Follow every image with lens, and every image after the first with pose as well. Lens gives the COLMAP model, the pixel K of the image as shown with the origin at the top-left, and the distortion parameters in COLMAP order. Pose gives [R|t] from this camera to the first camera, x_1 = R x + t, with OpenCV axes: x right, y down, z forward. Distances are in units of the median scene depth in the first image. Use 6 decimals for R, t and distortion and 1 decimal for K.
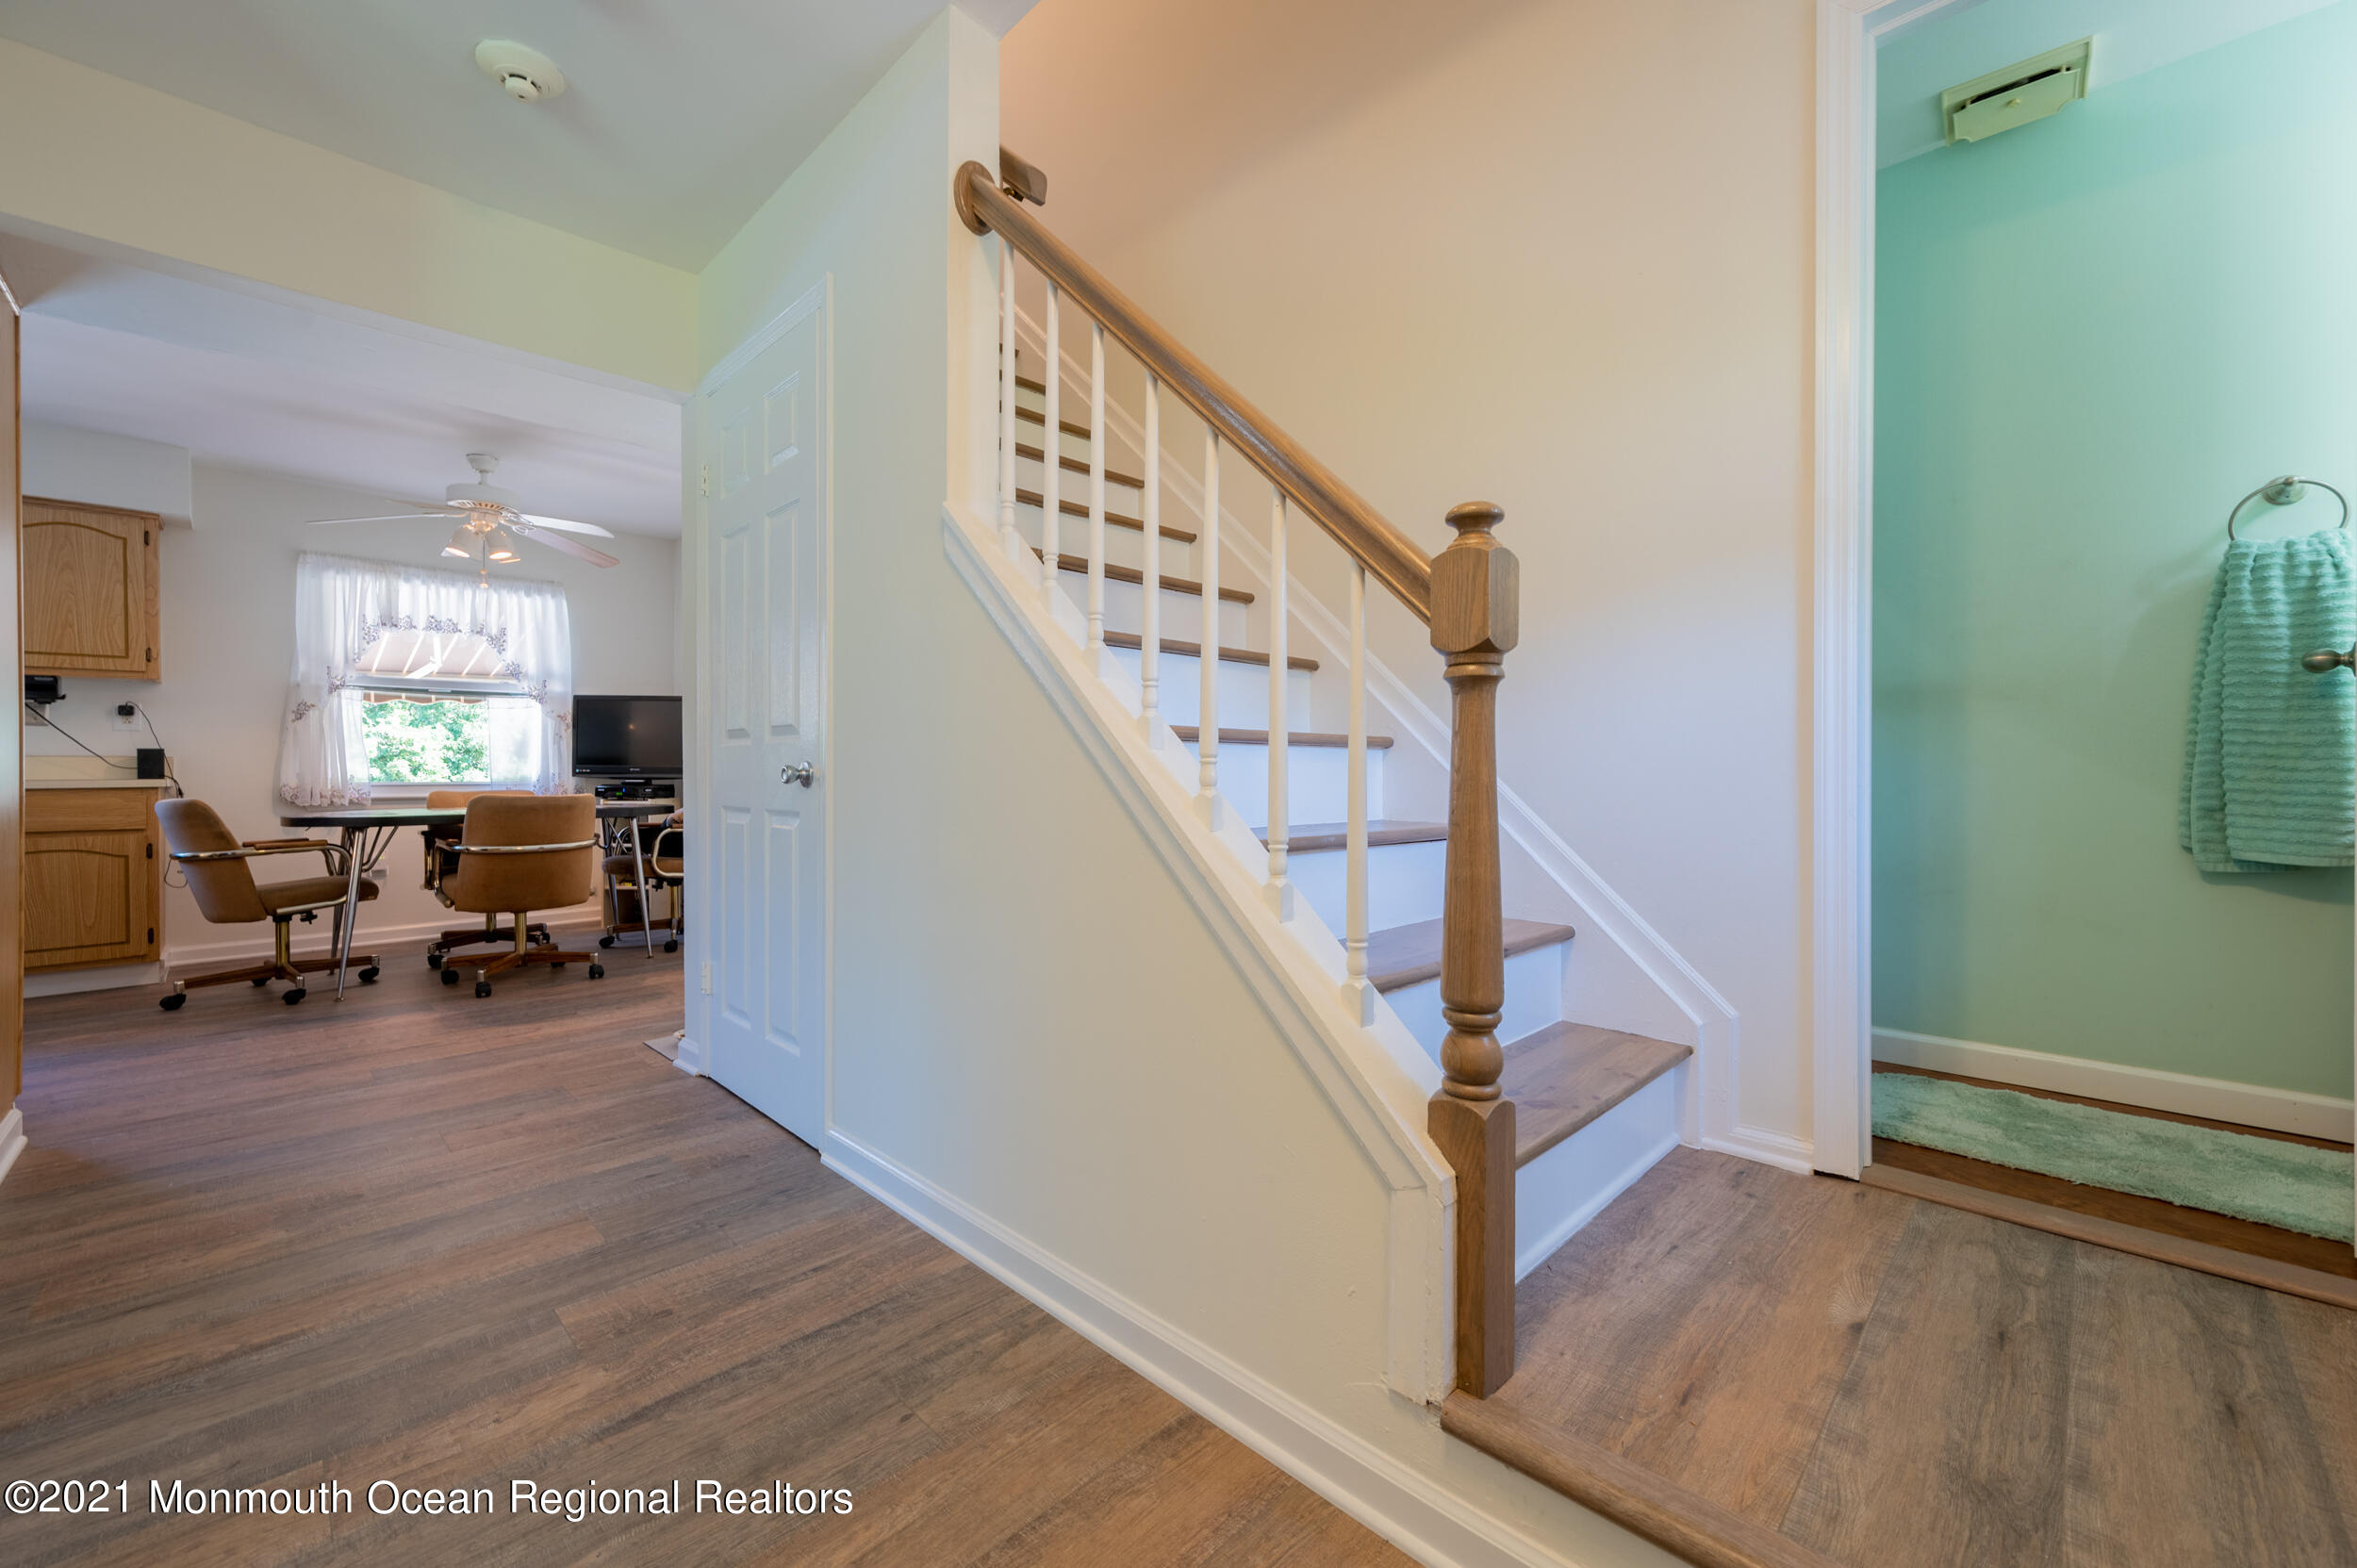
lens RADIAL K [[921.7, 0, 1173.8], [0, 921.7, 762.8], [0, 0, 1]] dist [-0.001181, 0.001190]
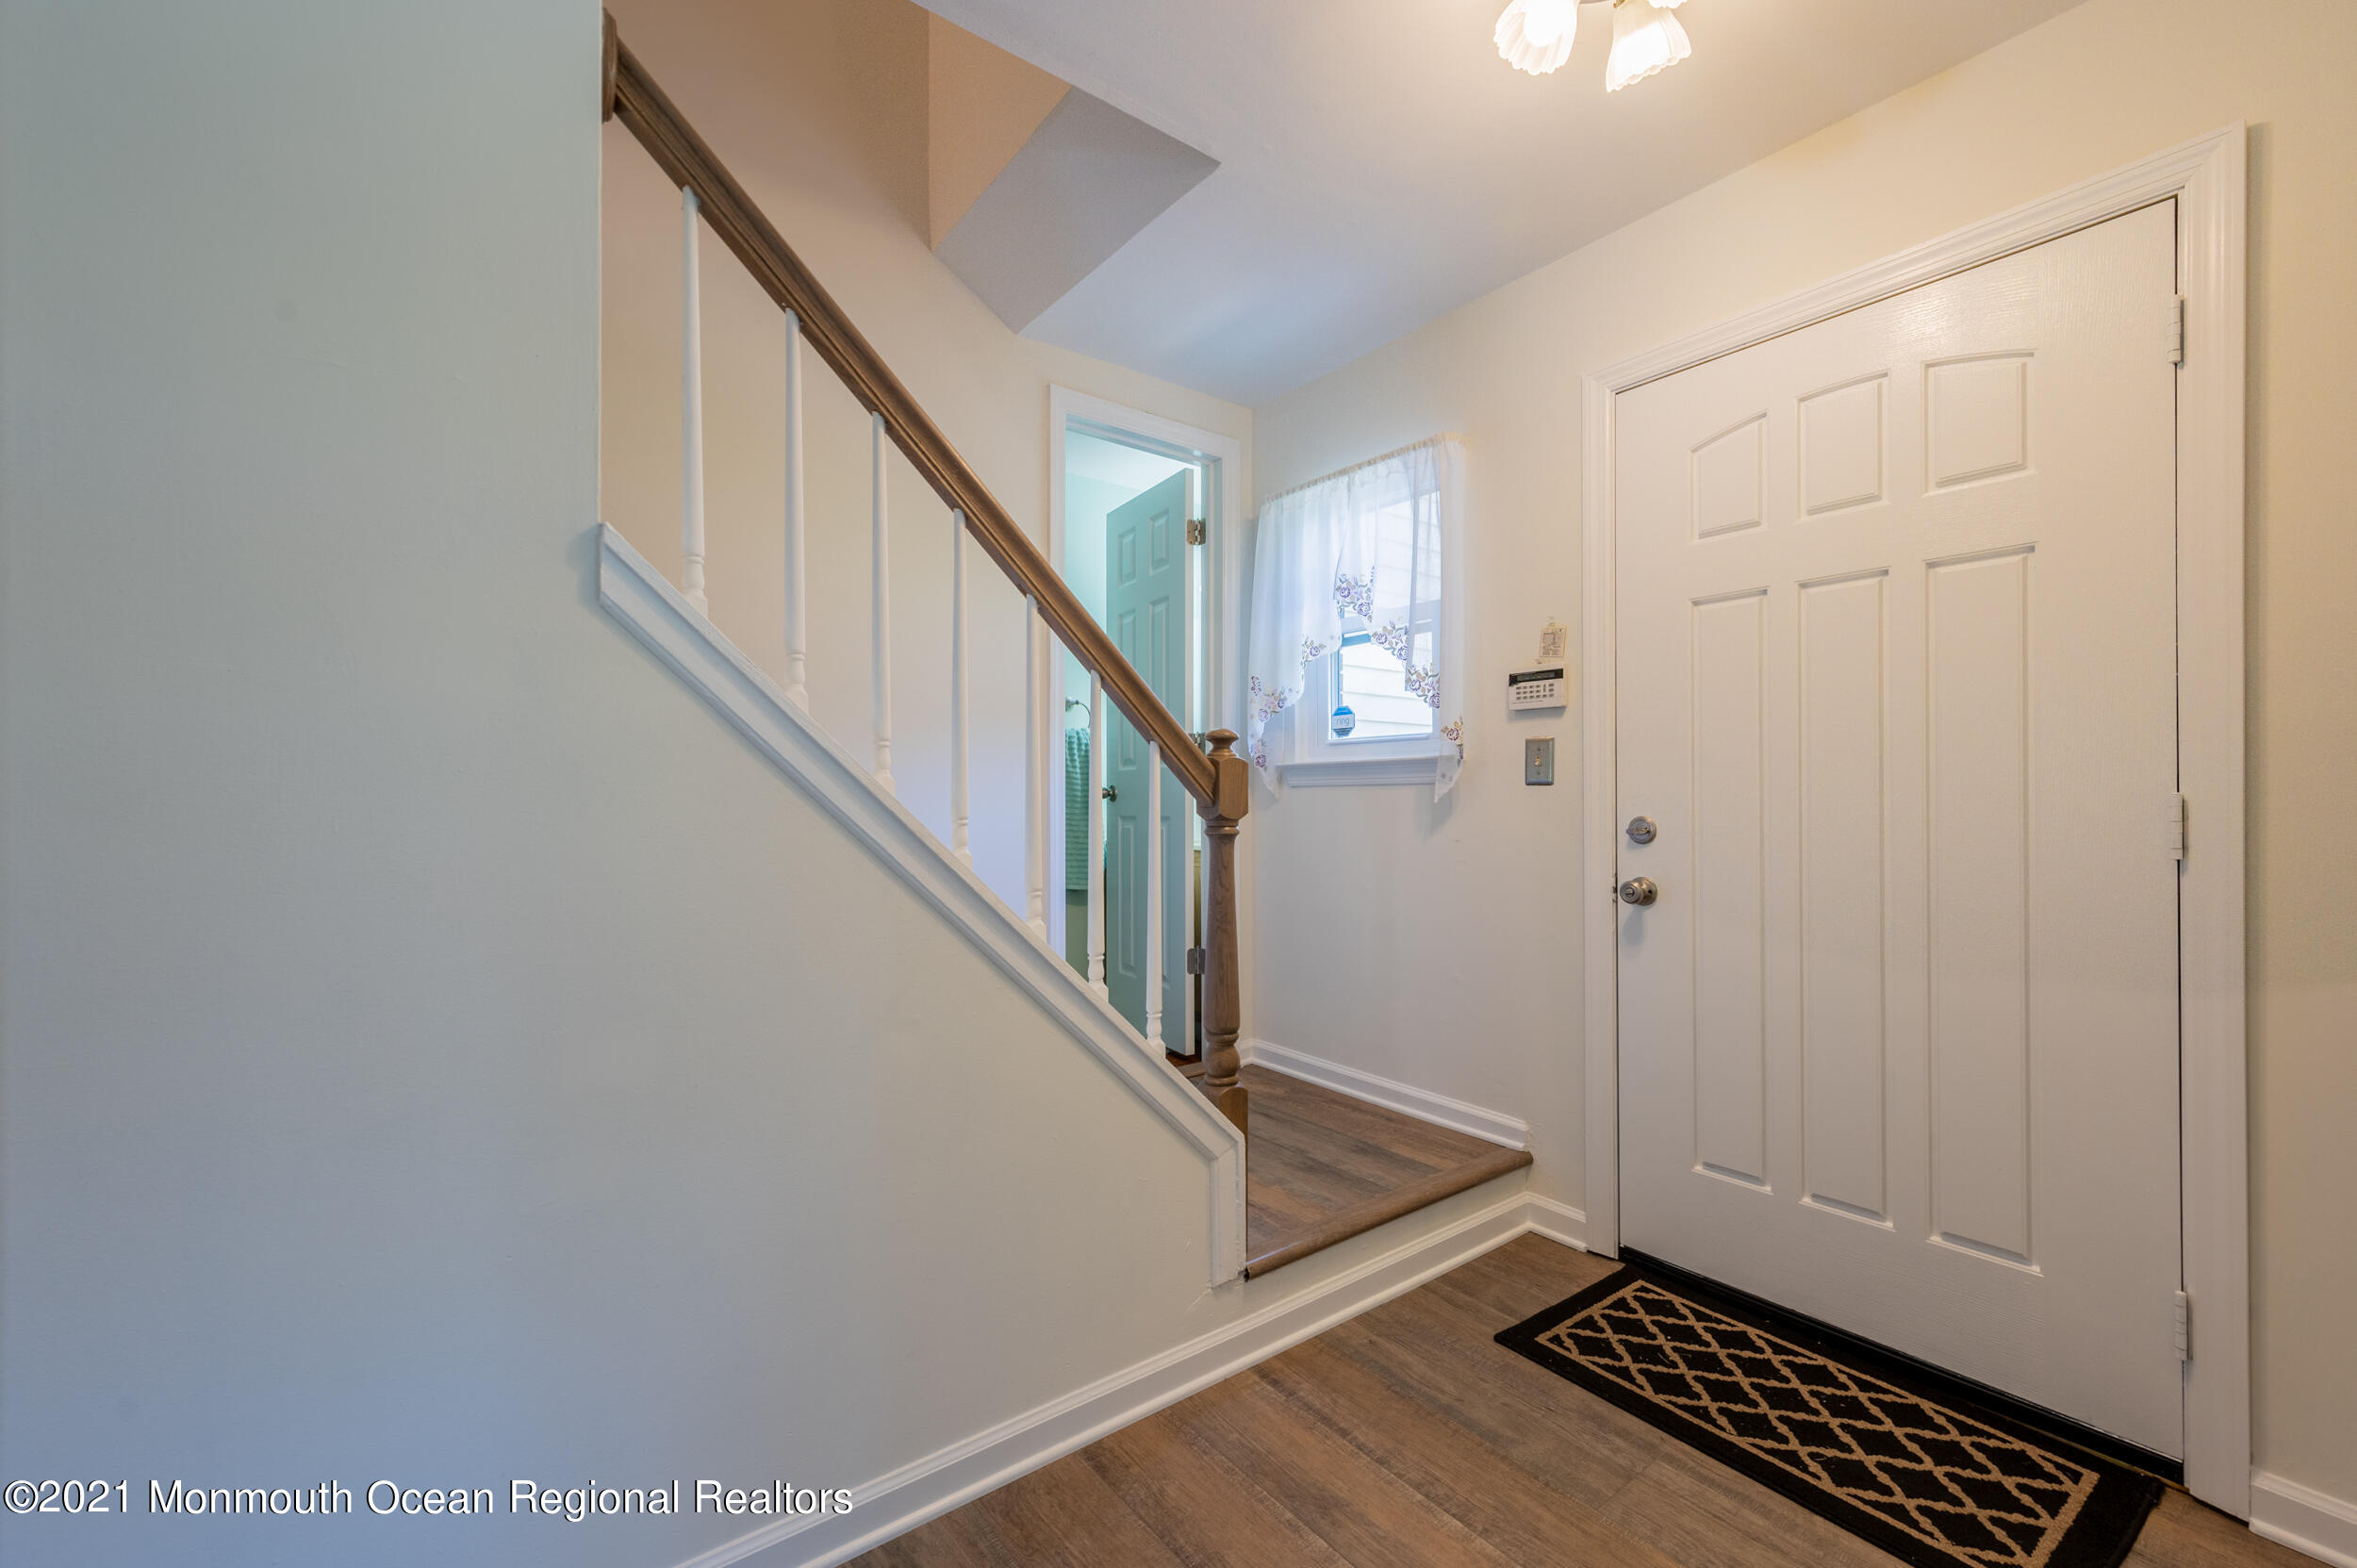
lens RADIAL K [[921.7, 0, 1172.6], [0, 921.7, 802.8], [0, 0, 1]] dist [-0.001181, 0.001190]
pose [[0.141863, 0.000119, 0.989886, -1.347501], [-0.014181, 0.999898, 0.001912, -0.152310], [-0.989785, -0.014308, 0.141851, 0.868391]]
